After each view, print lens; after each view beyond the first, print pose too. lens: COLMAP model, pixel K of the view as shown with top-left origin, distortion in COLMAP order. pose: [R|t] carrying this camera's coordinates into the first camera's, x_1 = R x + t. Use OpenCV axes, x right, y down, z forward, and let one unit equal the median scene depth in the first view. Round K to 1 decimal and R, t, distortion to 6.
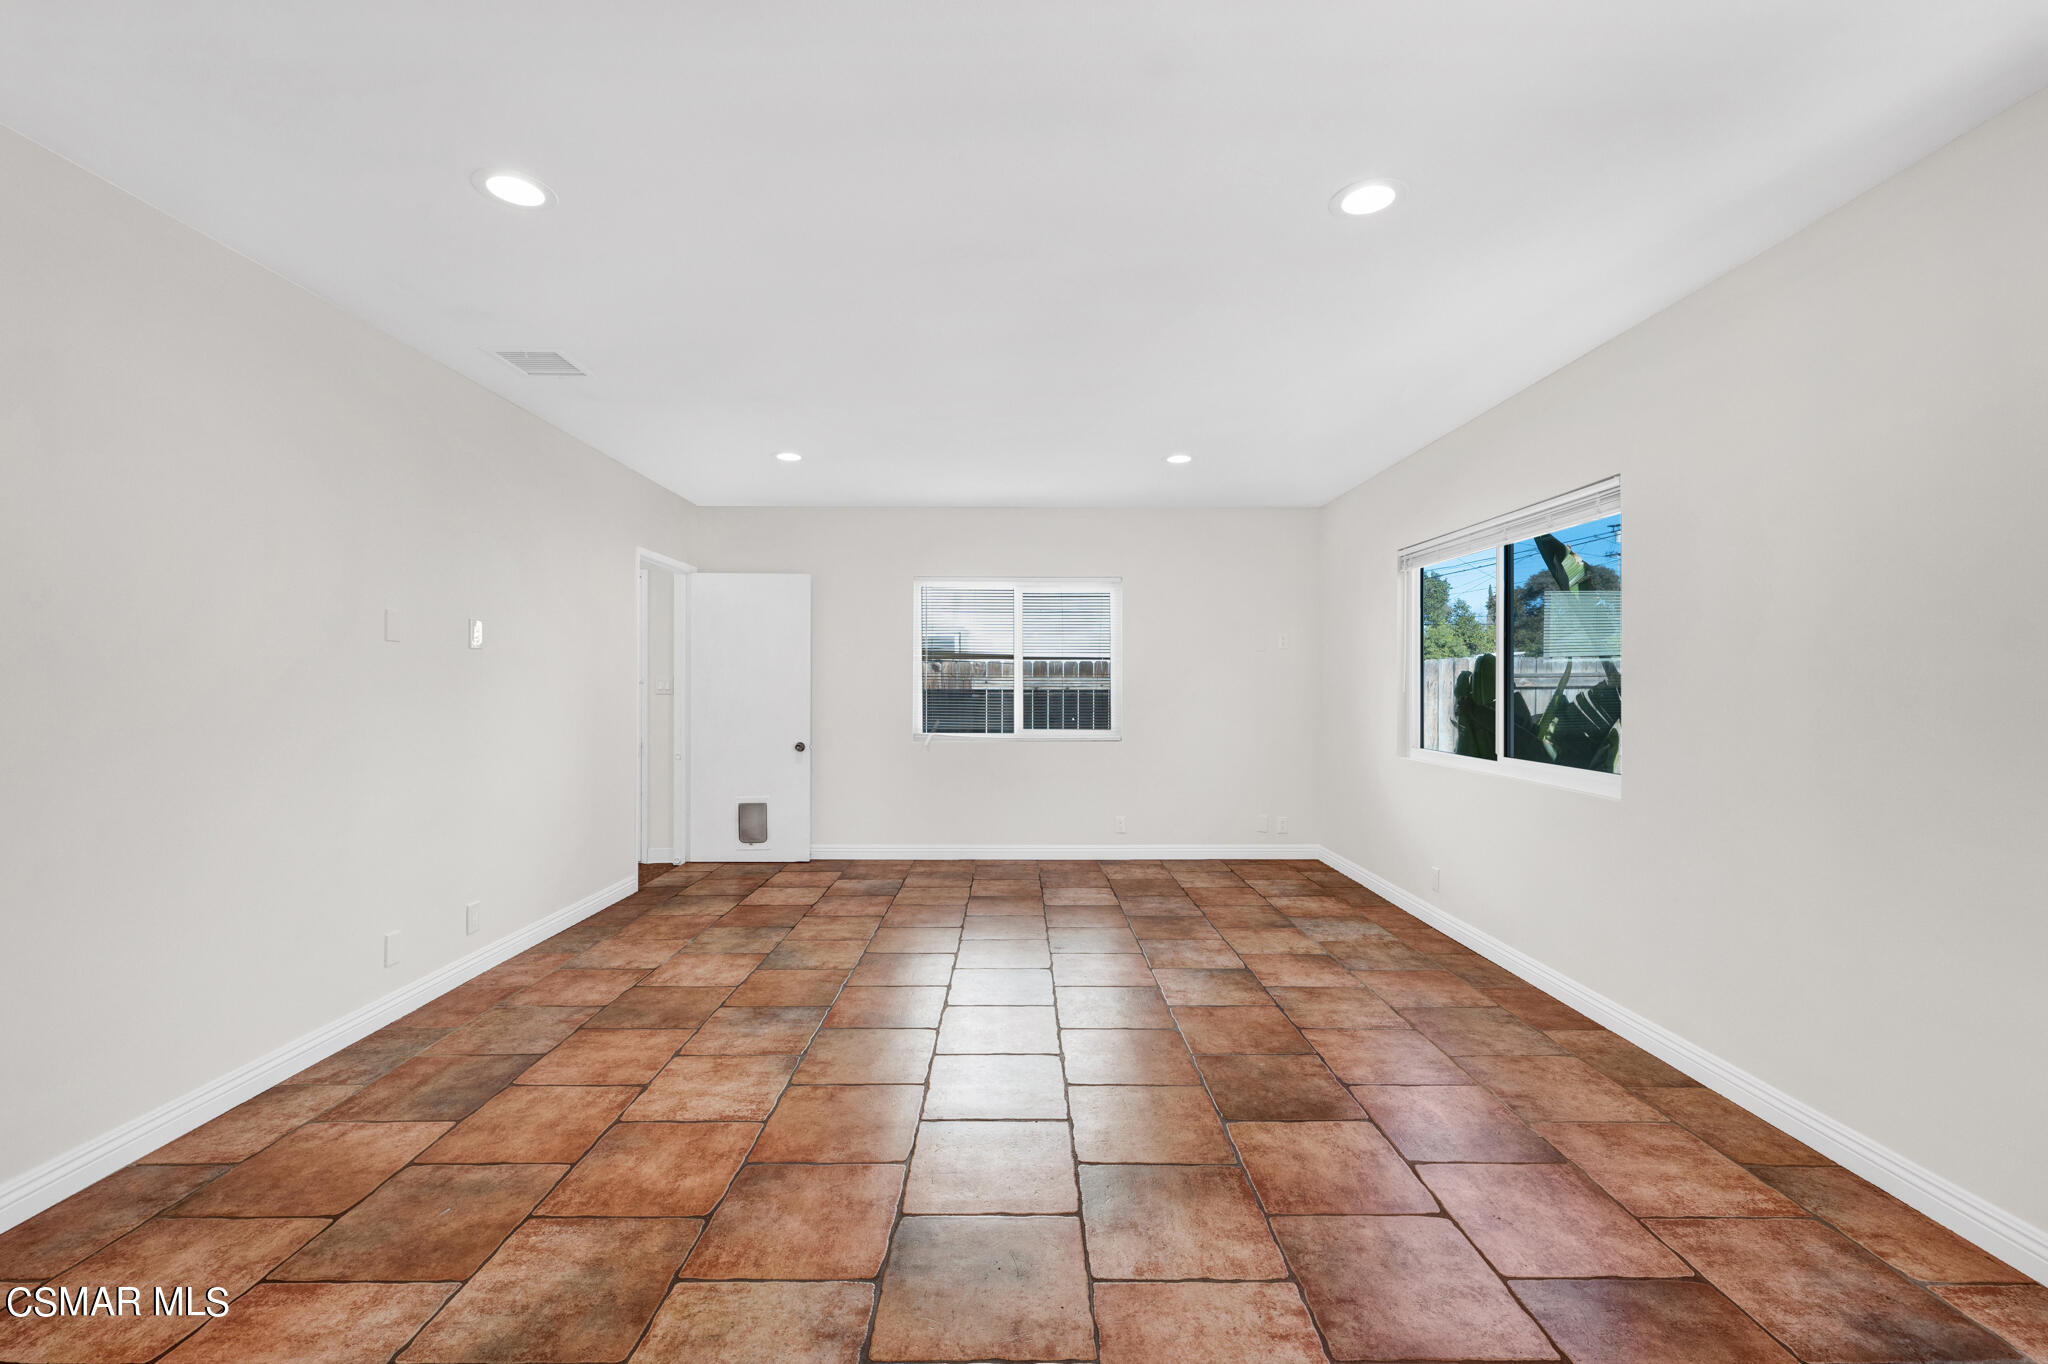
lens RADIAL K [[863.1, 0, 1021.8], [0, 863.1, 687.0], [0, 0, 1]] dist [0.006689, -0.000943]
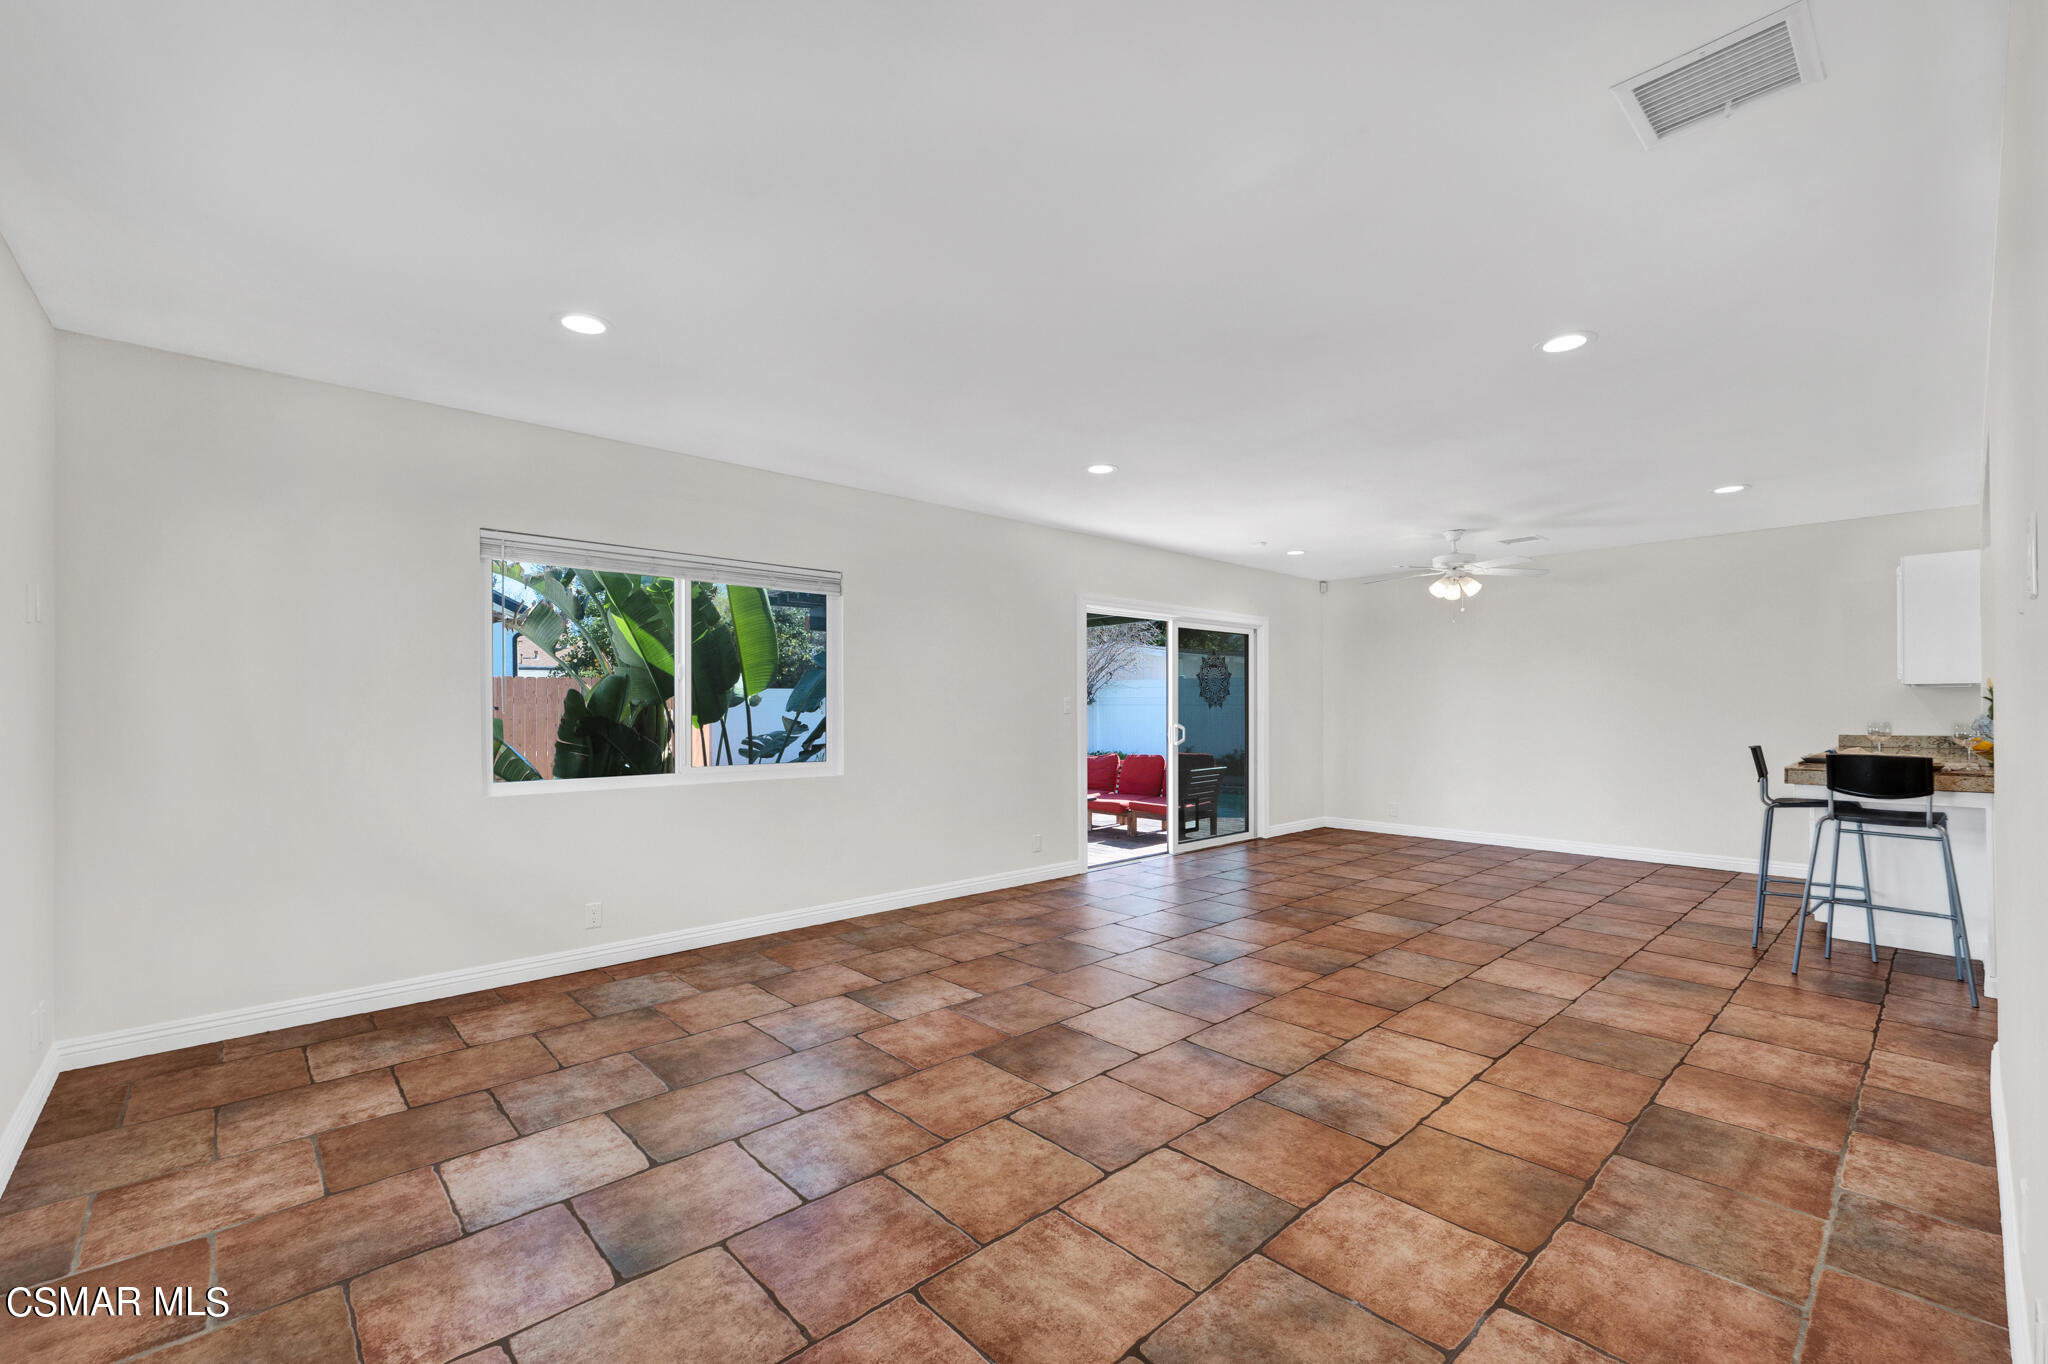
lens RADIAL K [[863.1, 0, 1027.0], [0, 863.1, 707.7], [0, 0, 1]] dist [0.006689, -0.000943]
pose [[-0.679073, -0.001325, 0.734070, -0.568732], [0.002920, 0.999986, 0.004506, -0.001615], [-0.734065, 0.005203, -0.679059, 1.439578]]
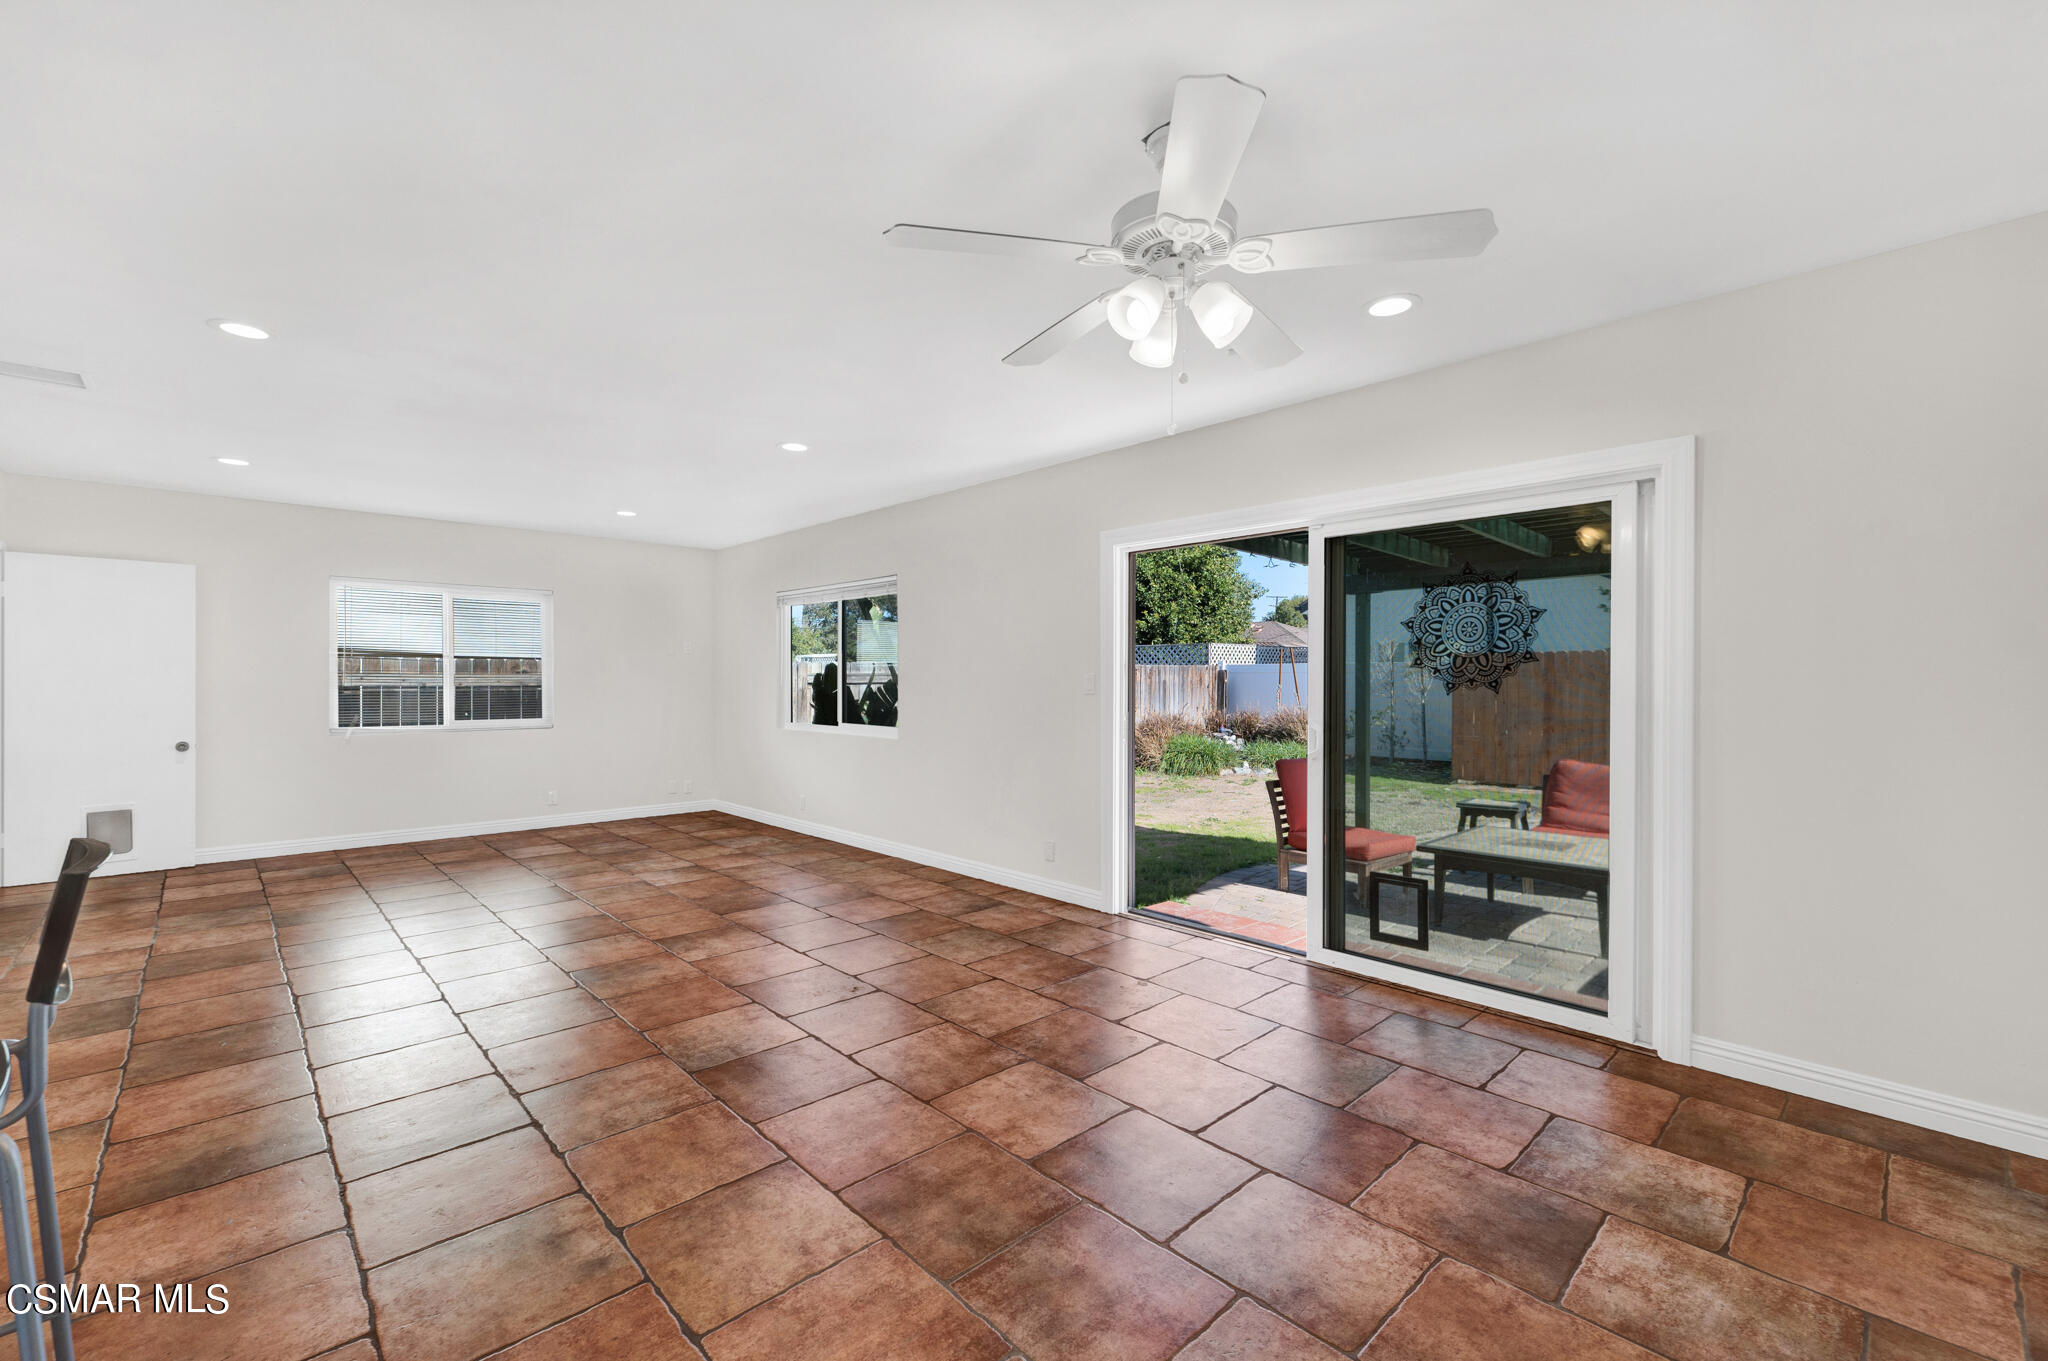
lens RADIAL K [[863.1, 0, 1029.6], [0, 863.1, 684.4], [0, 0, 1]] dist [0.006689, -0.000943]
pose [[0.729534, -0.003011, 0.683938, -0.347131], [0.000664, 0.999993, 0.003694, -0.002979], [-0.683945, -0.002240, 0.729530, -0.512022]]
